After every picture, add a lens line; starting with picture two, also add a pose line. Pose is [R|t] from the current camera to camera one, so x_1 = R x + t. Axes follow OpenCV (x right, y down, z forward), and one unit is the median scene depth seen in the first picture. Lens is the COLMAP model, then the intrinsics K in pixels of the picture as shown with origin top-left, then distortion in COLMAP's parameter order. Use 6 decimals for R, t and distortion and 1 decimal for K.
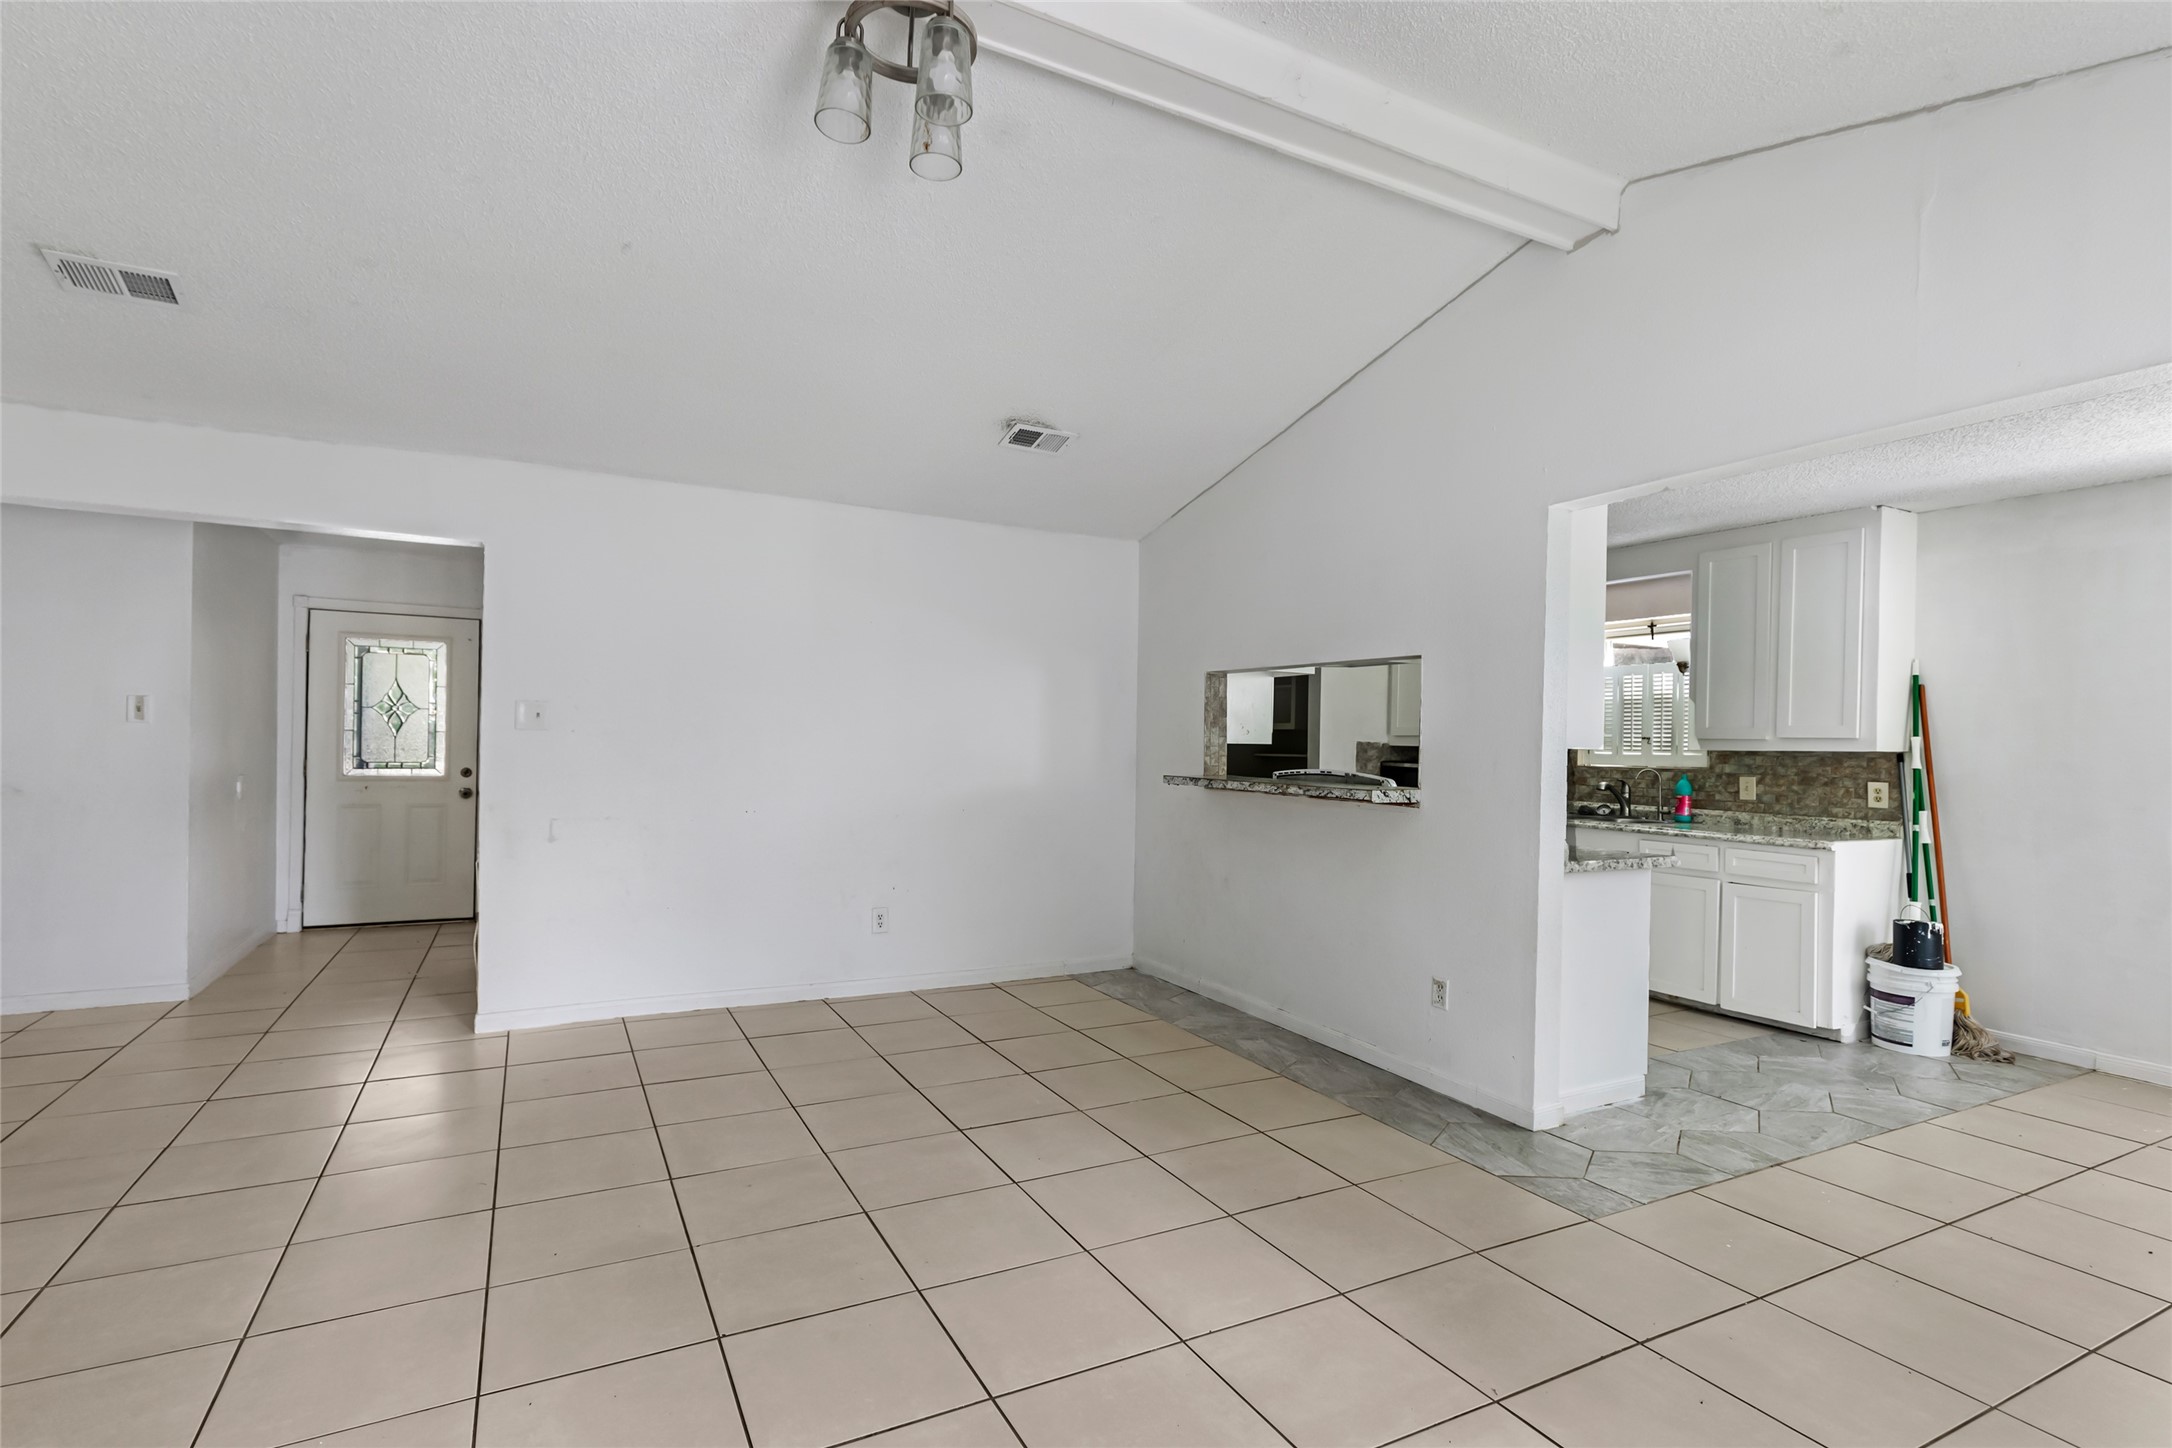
lens RADIAL K [[1043.6, 0, 1078.5], [0, 1043.6, 745.5], [0, 0, 1]] dist [-0.033428, 0.007482]
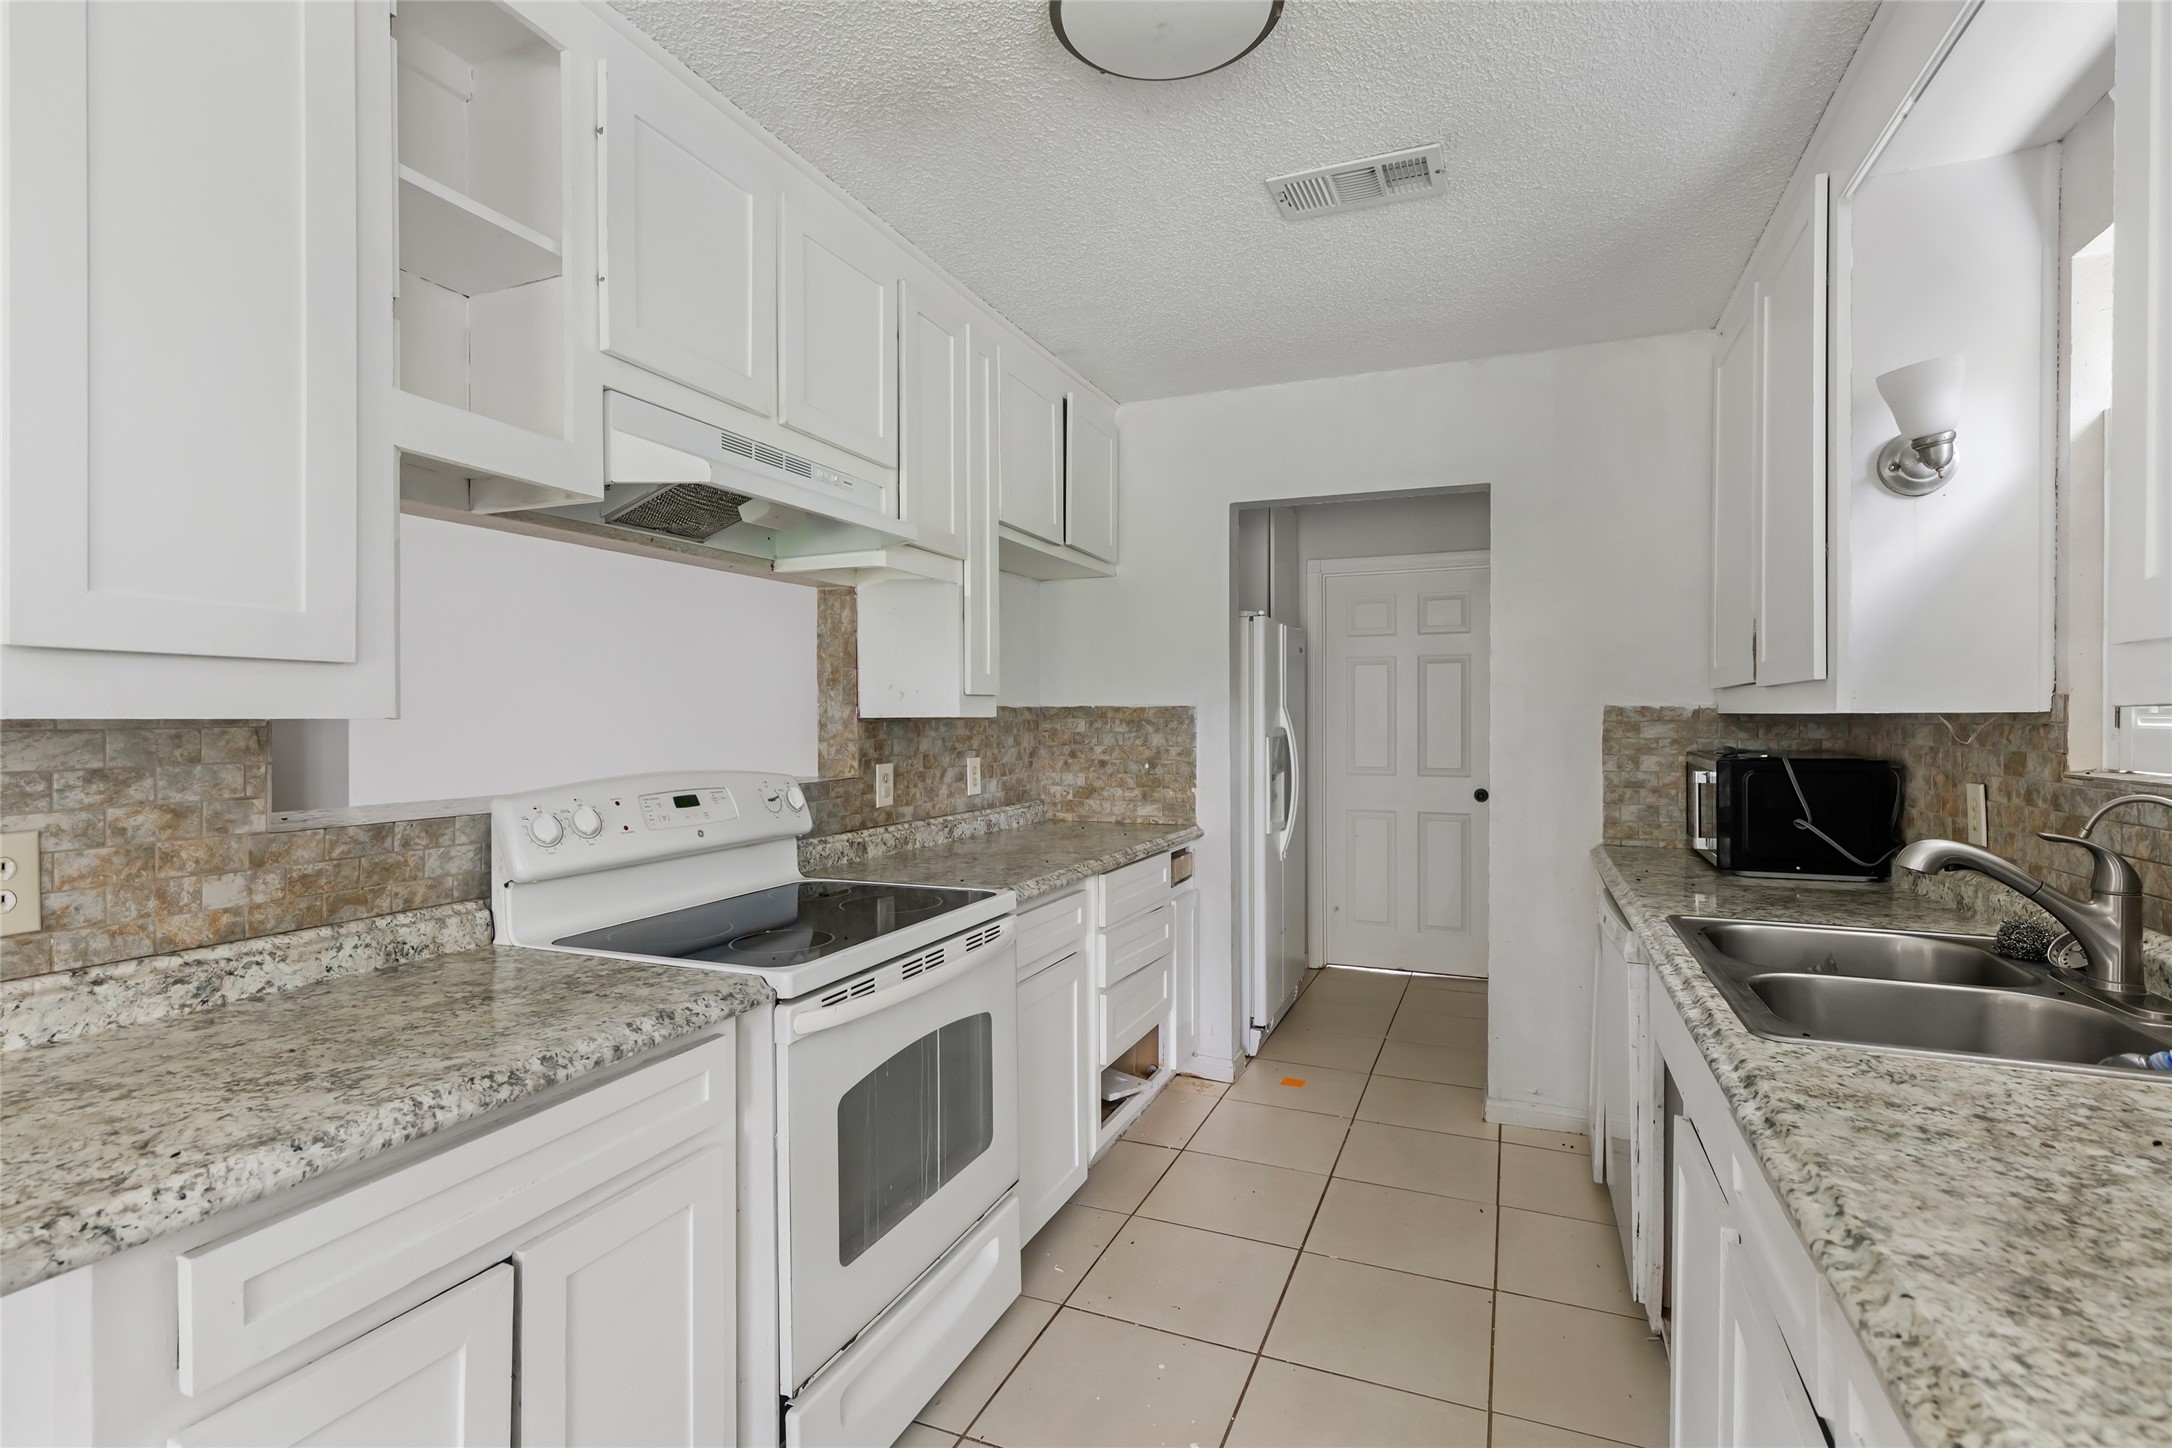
lens RADIAL K [[1043.6, 0, 1254.6], [0, 1043.6, 734.5], [0, 0, 1]] dist [-0.033428, 0.007482]
pose [[0.638760, -0.006280, -0.769380, 0.751577], [0.011201, 0.999937, 0.001138, 0.009456], [0.769324, -0.009344, 0.638790, 0.893507]]
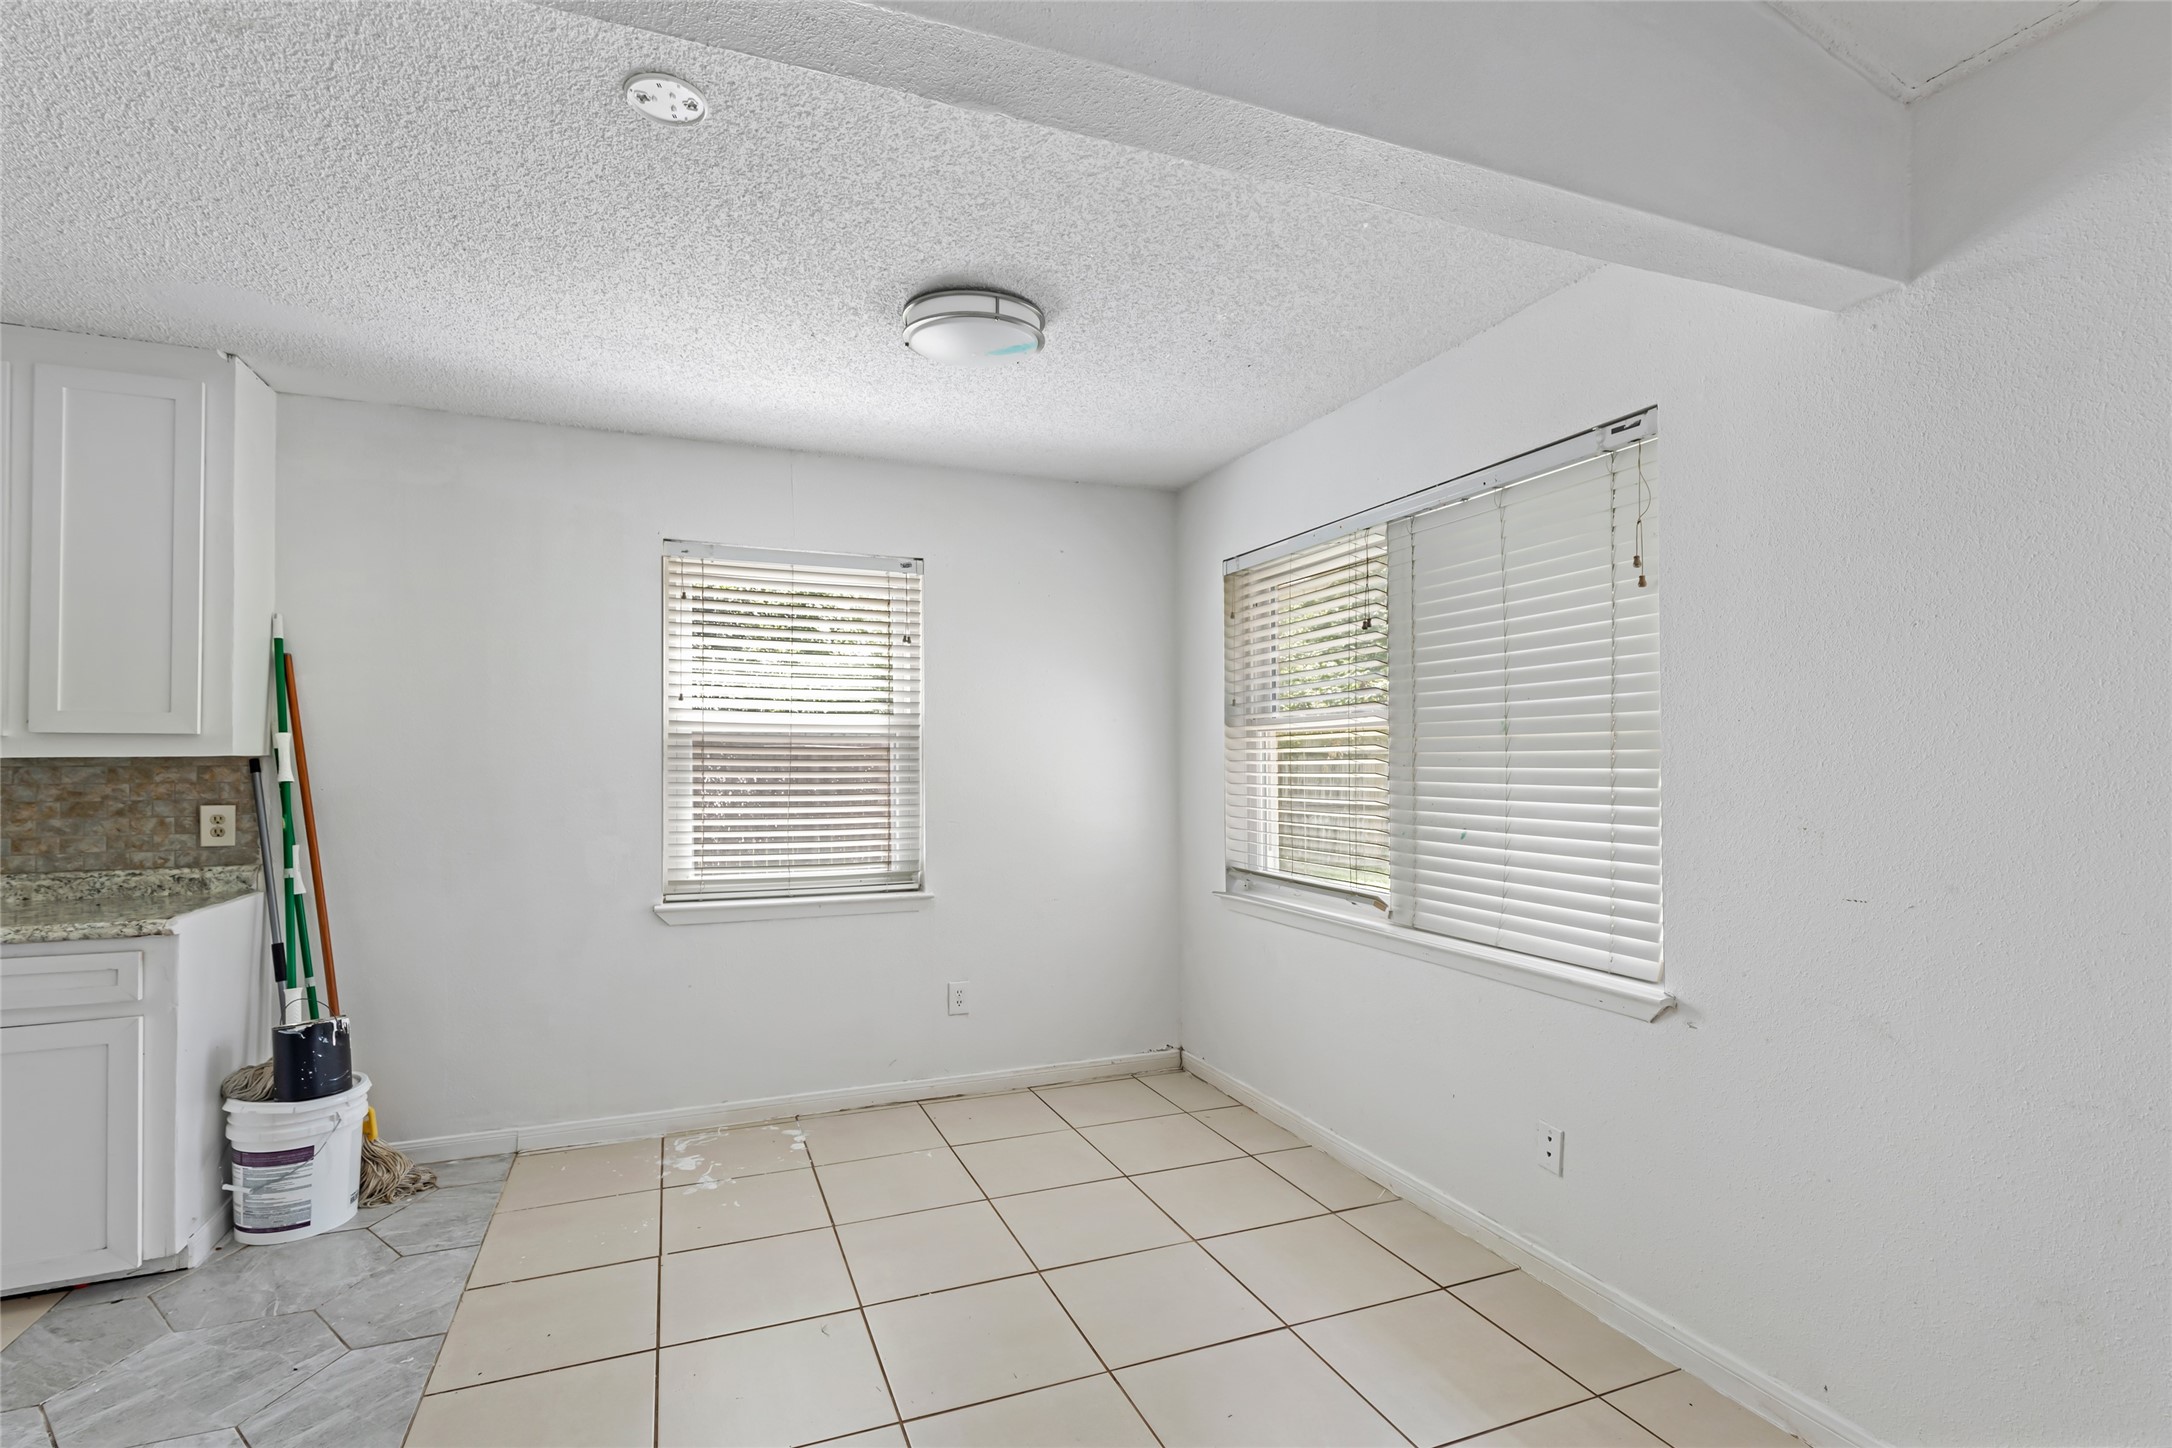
lens RADIAL K [[1043.6, 0, 1106.4], [0, 1043.6, 712.2], [0, 0, 1]] dist [-0.033428, 0.007482]
pose [[0.064489, 0.019450, 0.997729, 0.192197], [0.006595, 0.999780, -0.019916, -0.004711], [-0.997897, 0.007865, 0.064347, 0.418235]]
